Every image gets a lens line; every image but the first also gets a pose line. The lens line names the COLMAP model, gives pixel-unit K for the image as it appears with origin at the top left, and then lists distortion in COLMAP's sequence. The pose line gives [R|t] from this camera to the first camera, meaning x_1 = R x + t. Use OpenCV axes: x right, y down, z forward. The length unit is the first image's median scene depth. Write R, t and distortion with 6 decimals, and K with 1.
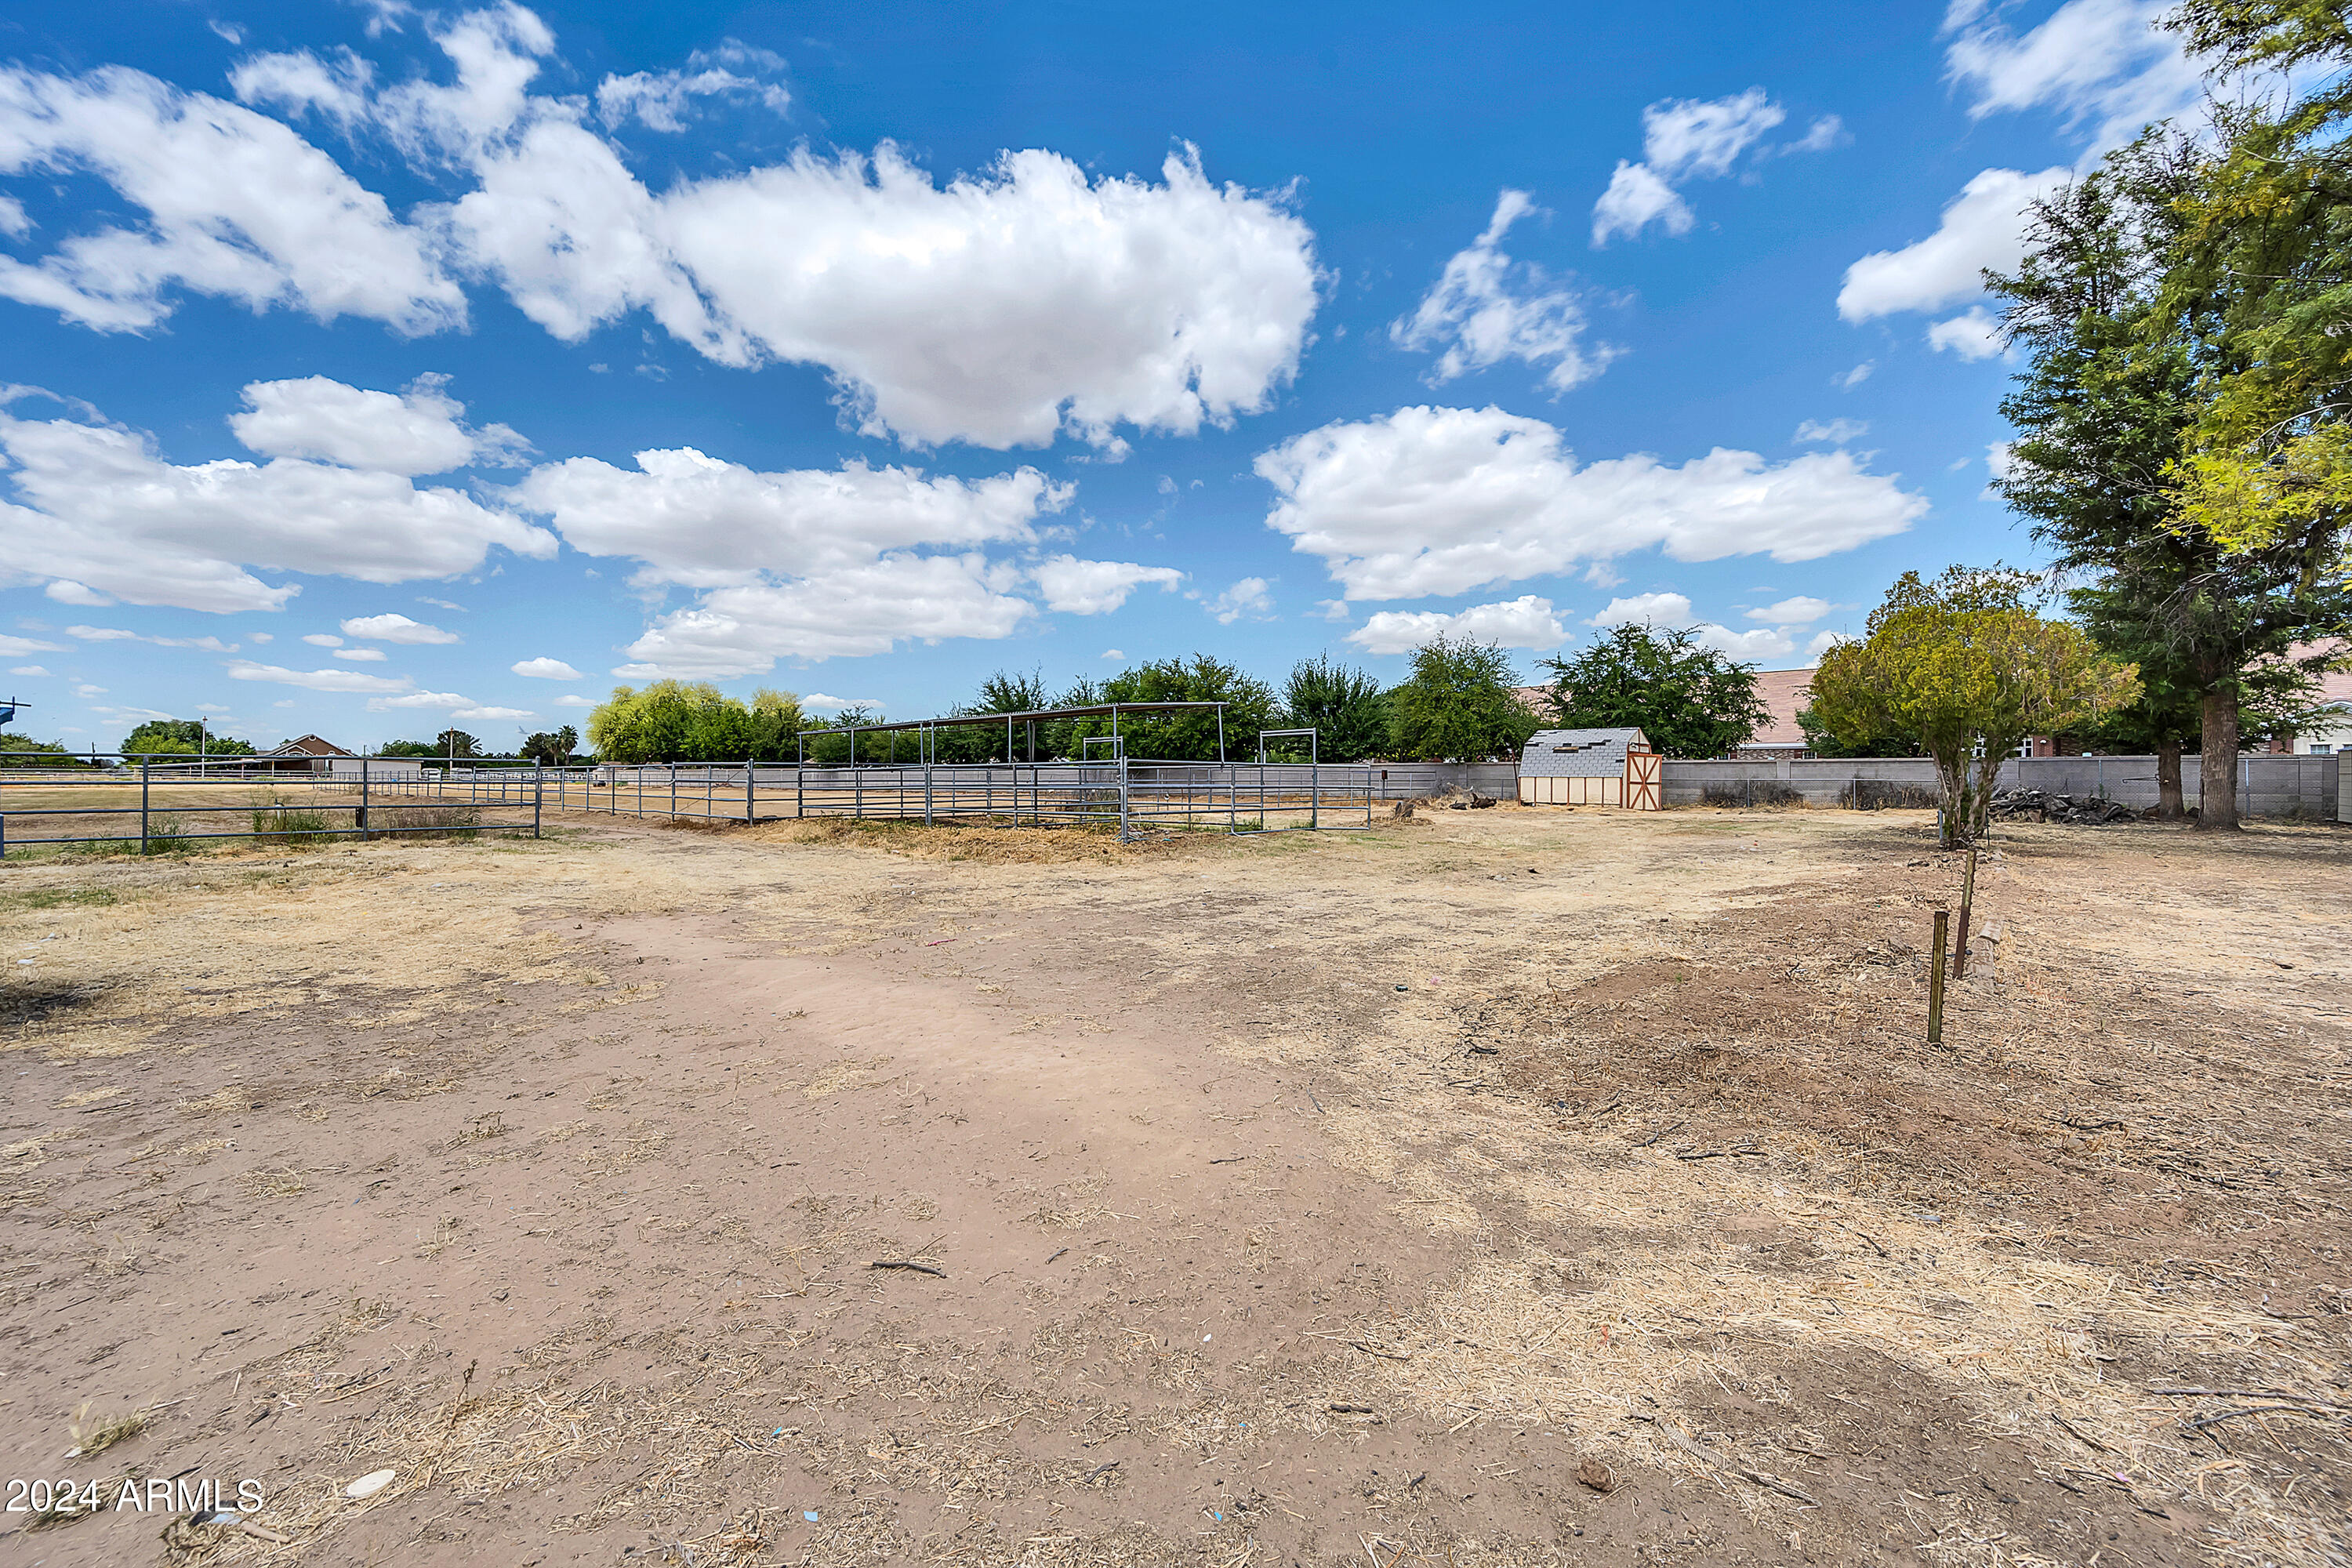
lens RADIAL K [[919.7, 0, 1166.9], [0, 919.7, 793.7], [0, 0, 1]] dist [0.000866, 0.000078]
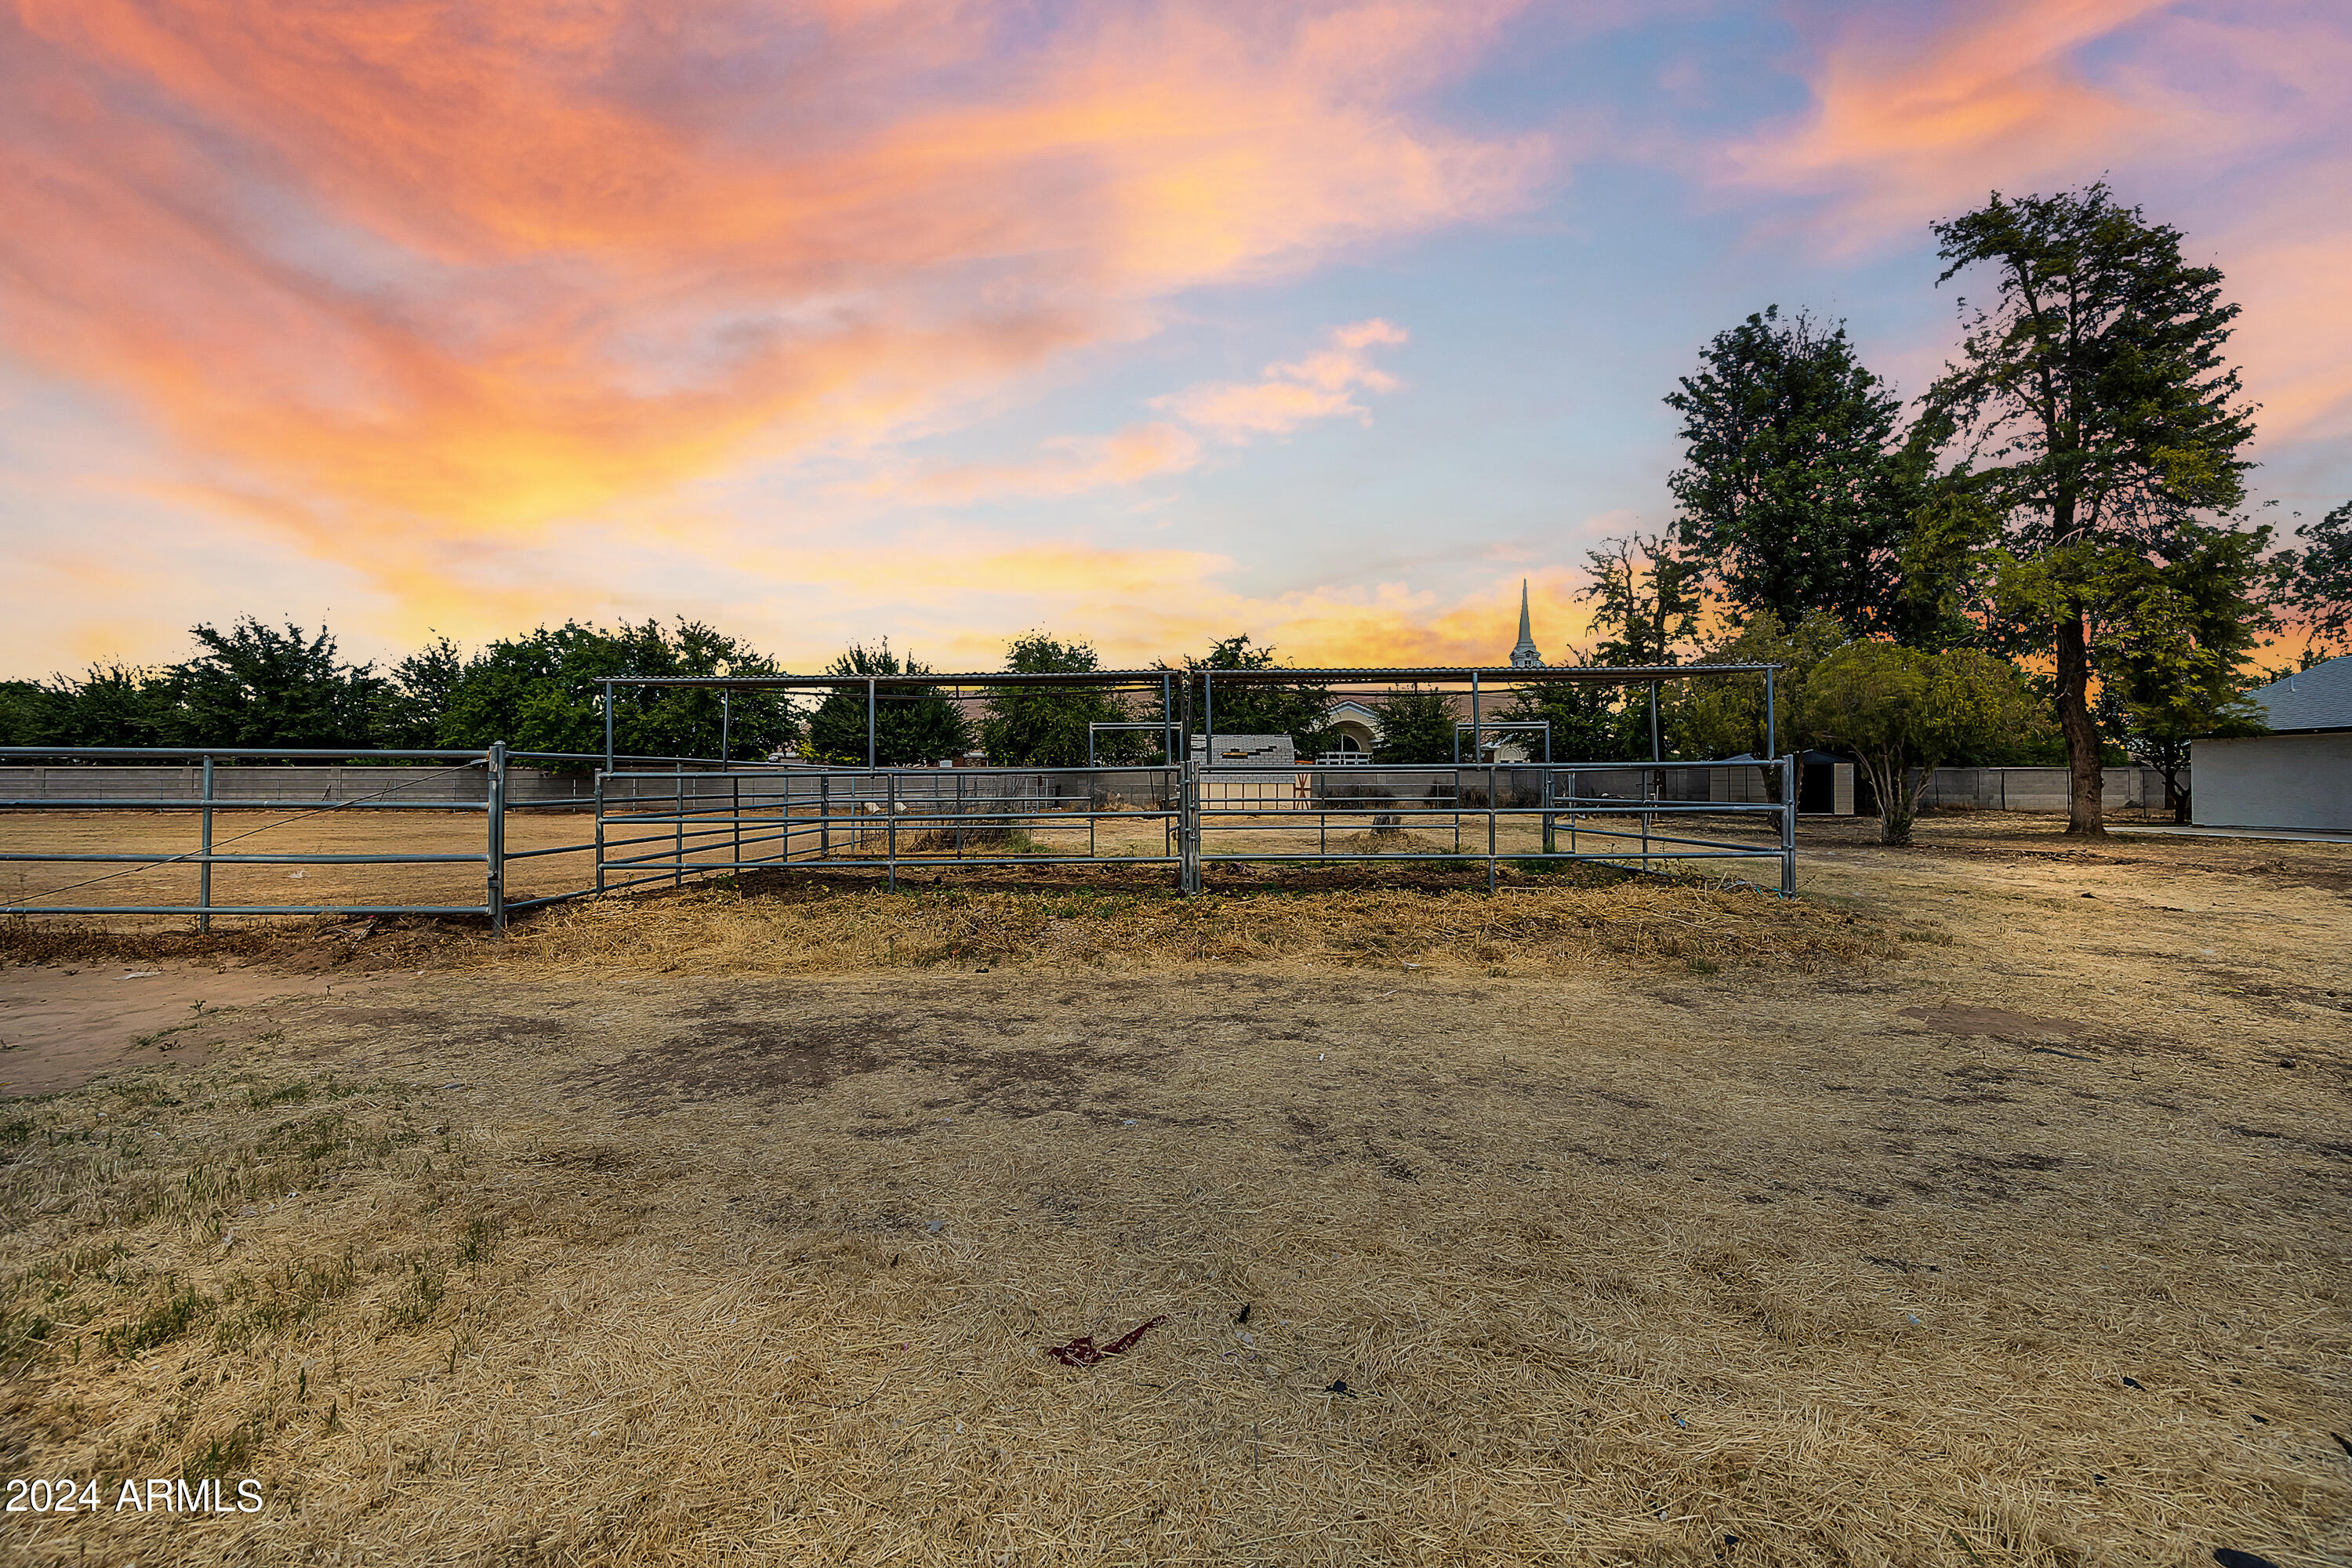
lens RADIAL K [[919.7, 0, 1180.1], [0, 919.7, 785.1], [0, 0, 1]] dist [0.000866, 0.000078]
pose [[0.750690, -0.008227, 0.660603, -2.251267], [0.014205, 0.999892, -0.003689, -0.071473], [-0.660502, 0.012153, 0.750726, 2.534001]]
